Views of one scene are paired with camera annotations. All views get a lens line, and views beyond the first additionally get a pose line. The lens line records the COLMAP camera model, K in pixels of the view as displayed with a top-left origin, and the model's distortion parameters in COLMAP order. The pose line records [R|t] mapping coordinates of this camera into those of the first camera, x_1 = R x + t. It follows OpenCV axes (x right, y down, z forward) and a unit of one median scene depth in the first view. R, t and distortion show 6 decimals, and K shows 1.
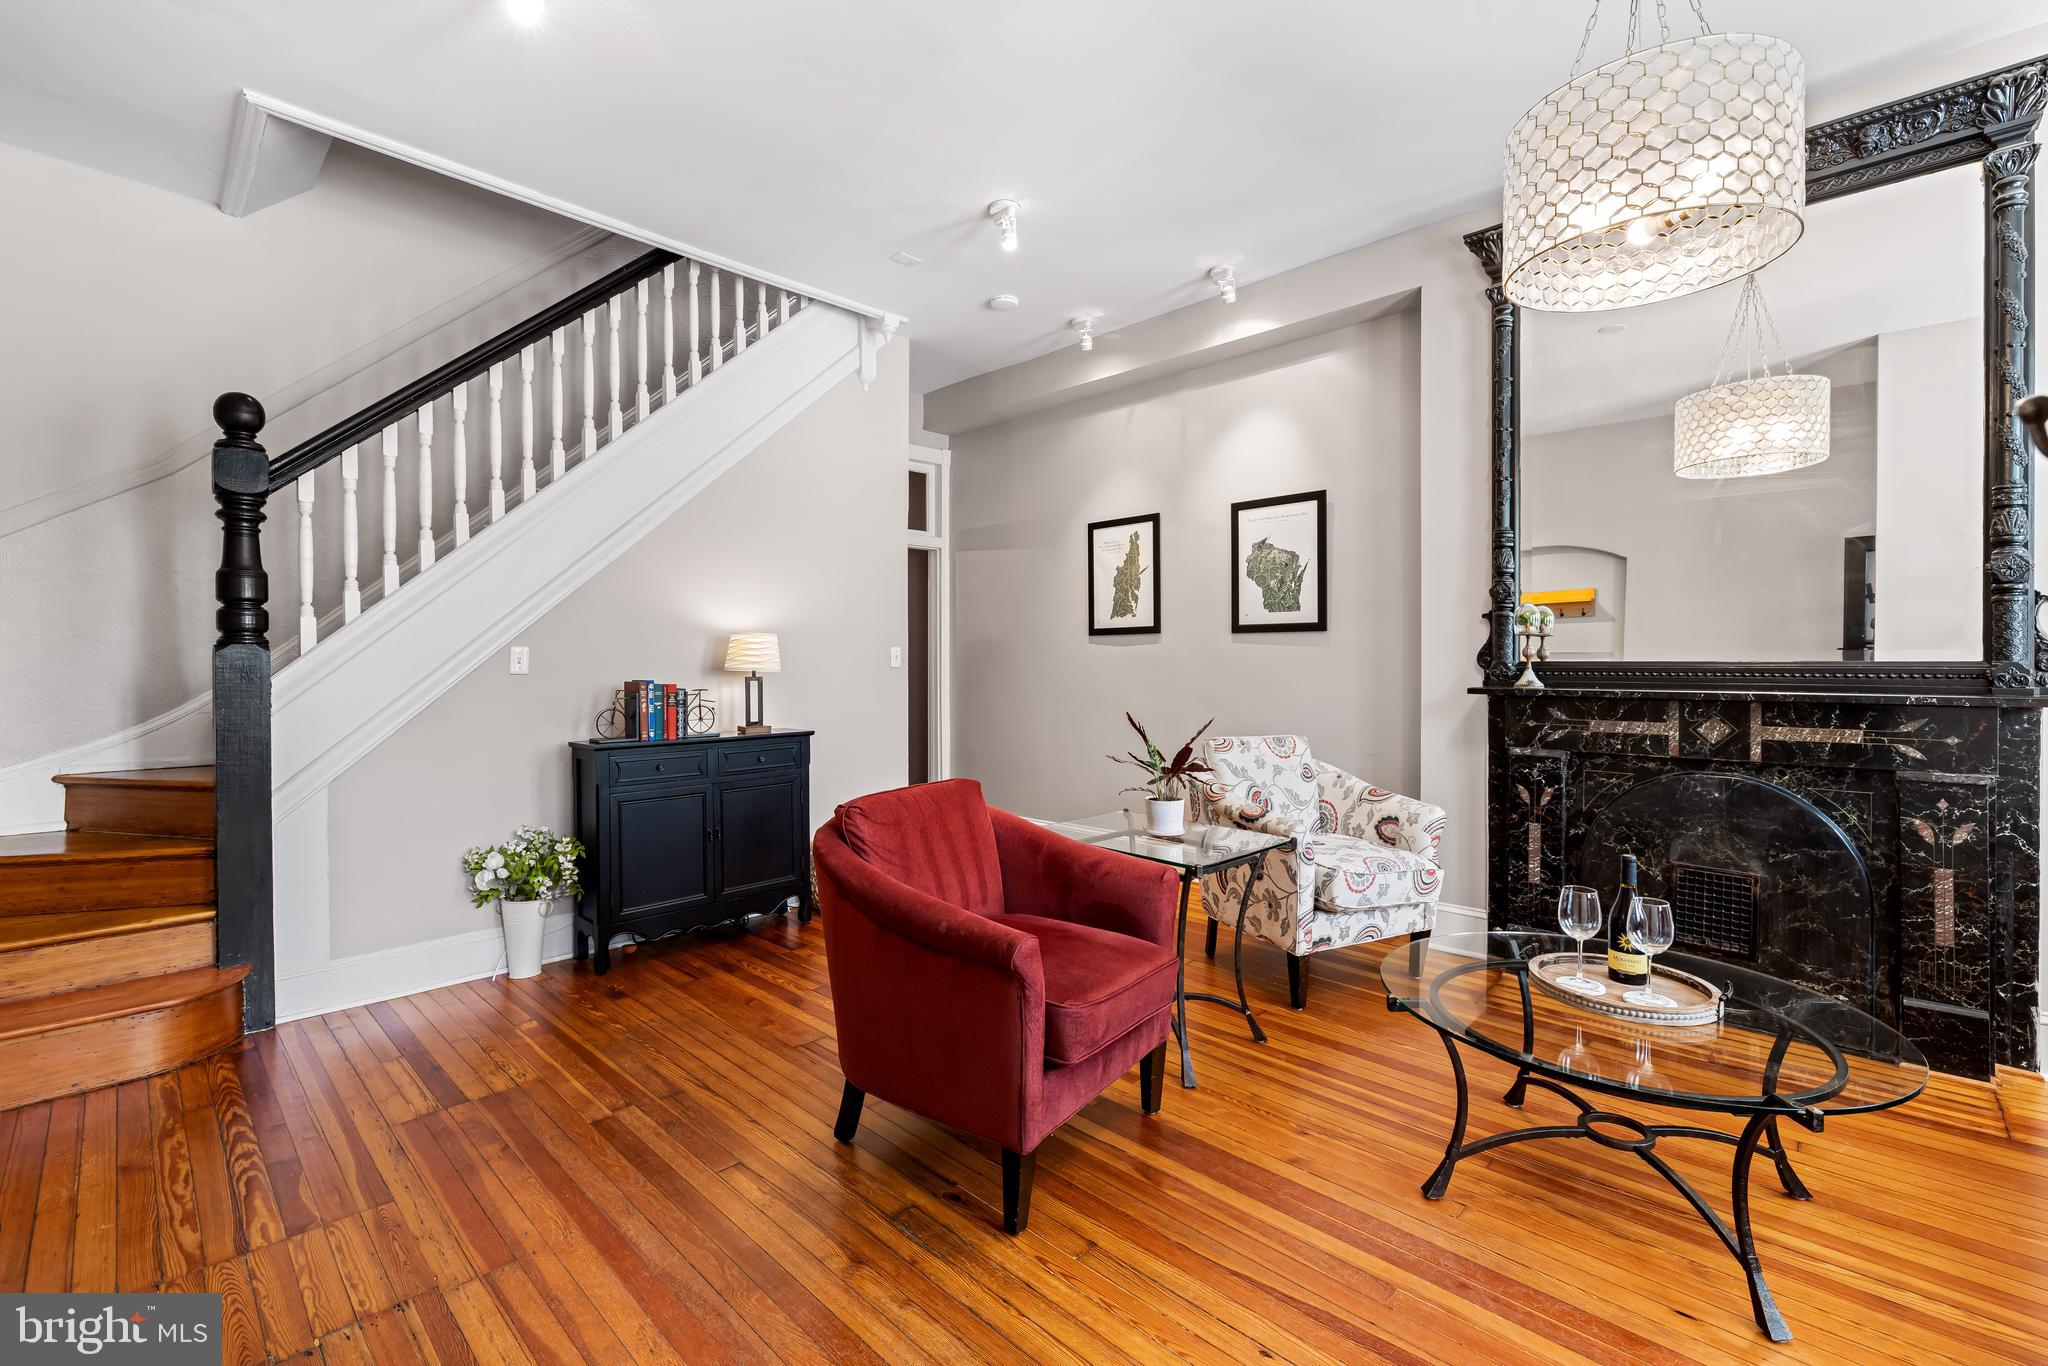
lens RADIAL K [[898.5, 0, 1006.9], [0, 898.5, 672.6], [0, 0, 1]] dist [-0.003199, 0.001015]
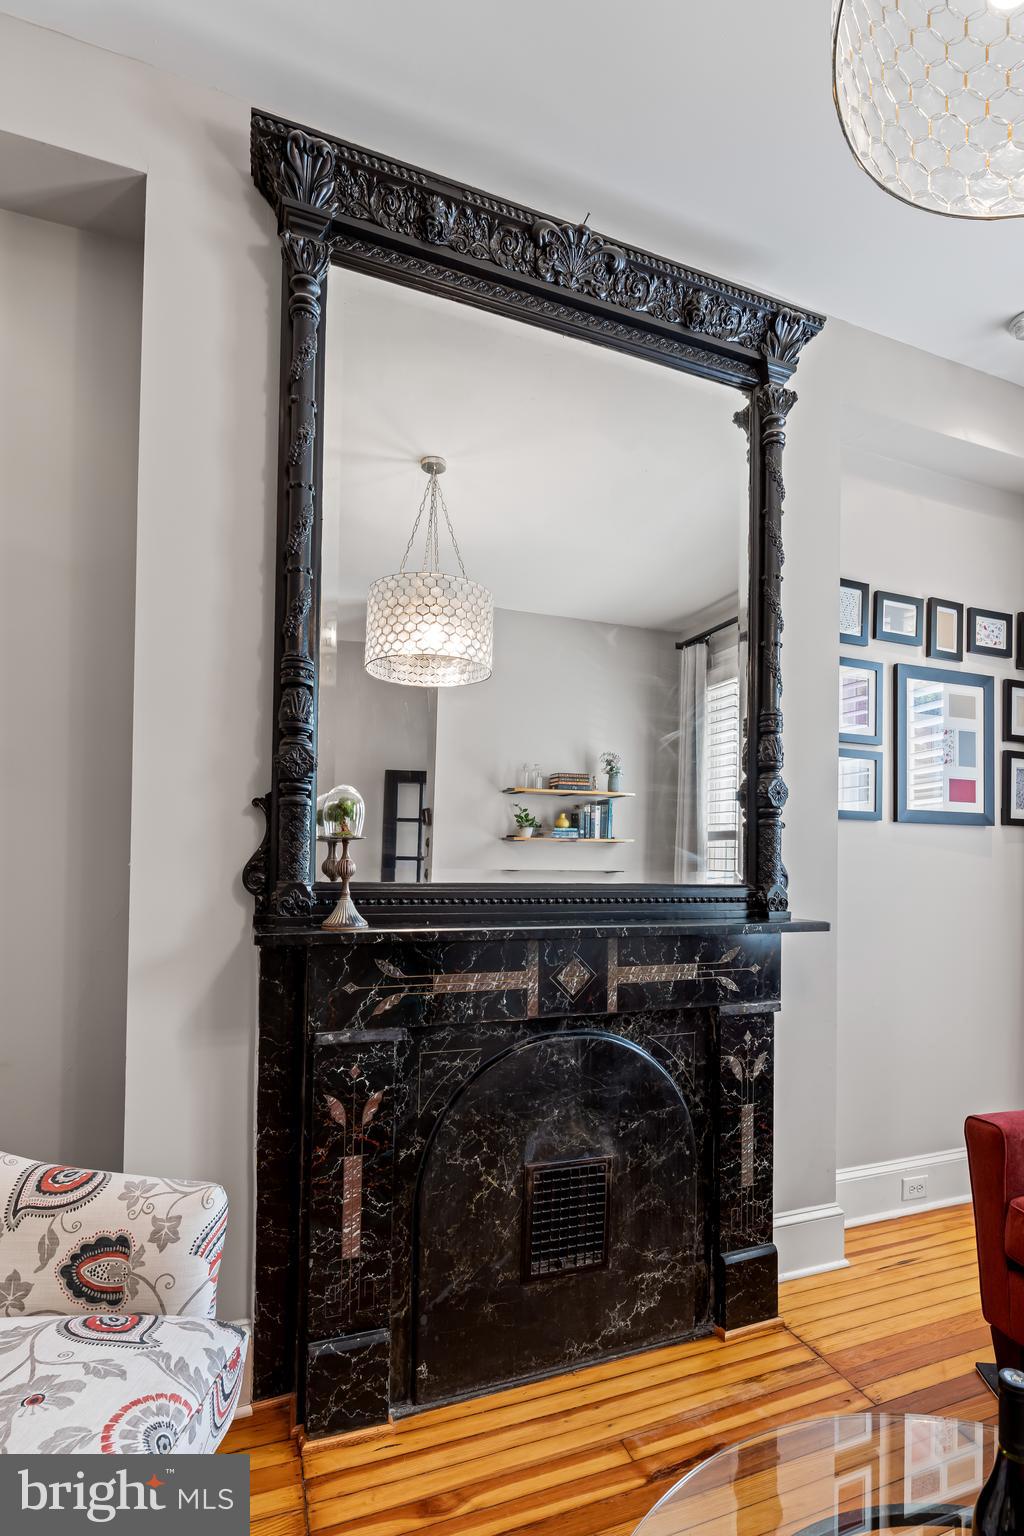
lens RADIAL K [[755.4, 0, 563.5], [0, 755.4, 852.5], [0, 0, 1]] dist [-0.006554, -0.001202]
pose [[0.399852, 0.024610, 0.916249, 0.187466], [-0.001381, 0.999655, -0.026247, -0.020745], [-0.916579, 0.009229, 0.399748, 0.692367]]
